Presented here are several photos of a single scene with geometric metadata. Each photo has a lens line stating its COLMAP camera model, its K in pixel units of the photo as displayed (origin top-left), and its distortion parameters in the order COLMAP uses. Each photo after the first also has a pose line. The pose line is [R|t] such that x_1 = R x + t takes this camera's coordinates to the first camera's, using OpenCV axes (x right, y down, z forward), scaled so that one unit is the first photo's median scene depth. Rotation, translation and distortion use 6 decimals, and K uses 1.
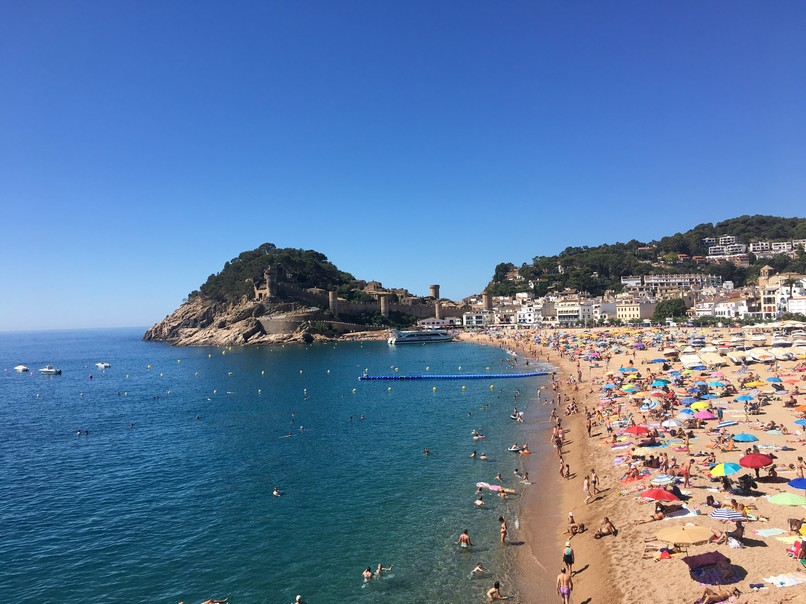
lens RADIAL K [[695.5, 0, 406.0], [0, 695.5, 296.2], [0, 0, 1]] dist [0.067877, -0.087197]
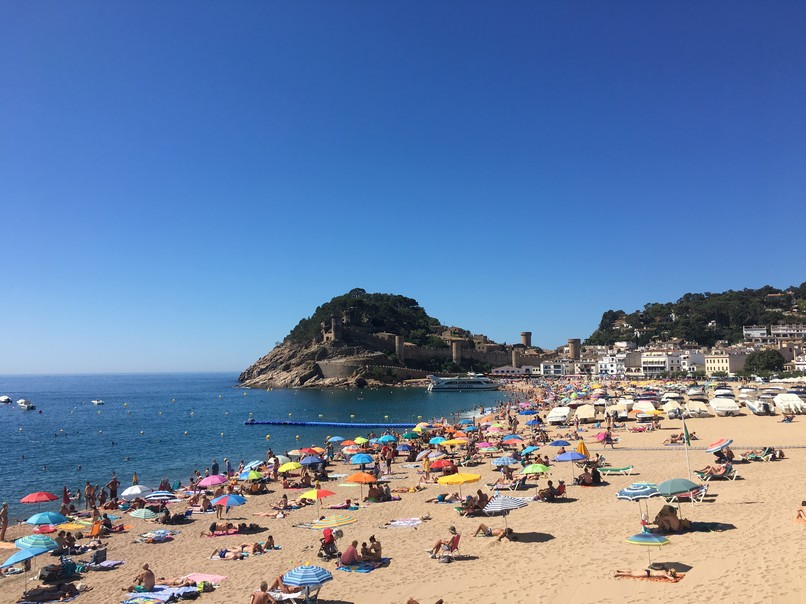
lens RADIAL K [[695.5, 0, 408.5], [0, 695.5, 296.6], [0, 0, 1]] dist [0.067877, -0.087197]
pose [[0.977754, 0.002591, -0.209737, 0.100531], [-0.017170, 0.997557, -0.067717, 0.003399], [0.209049, 0.069811, 0.975410, 0.041270]]
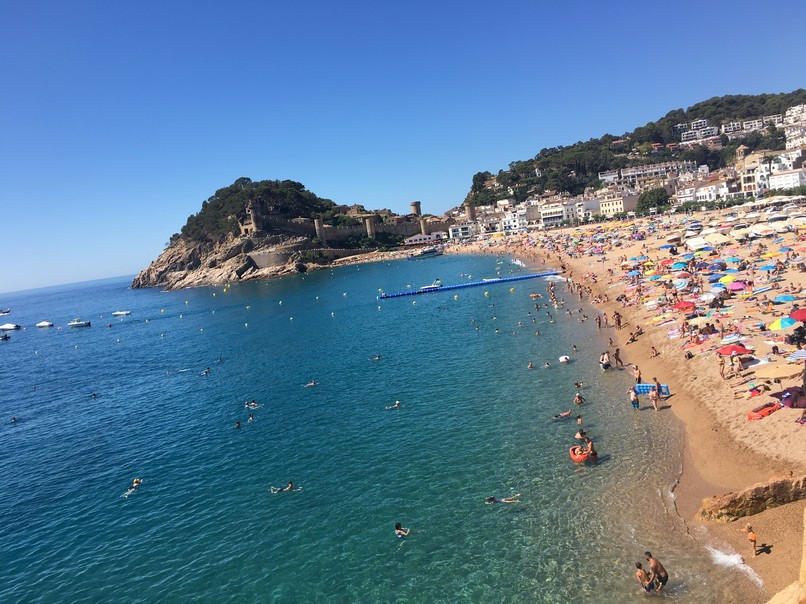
lens RADIAL K [[695.5, 0, 405.2], [0, 695.5, 296.0], [0, 0, 1]] dist [0.067877, -0.087197]
pose [[0.993314, -0.113000, 0.023636, -0.014925], [0.109548, 0.987206, 0.115859, 0.000002], [-0.036425, -0.112495, 0.992984, -0.009540]]
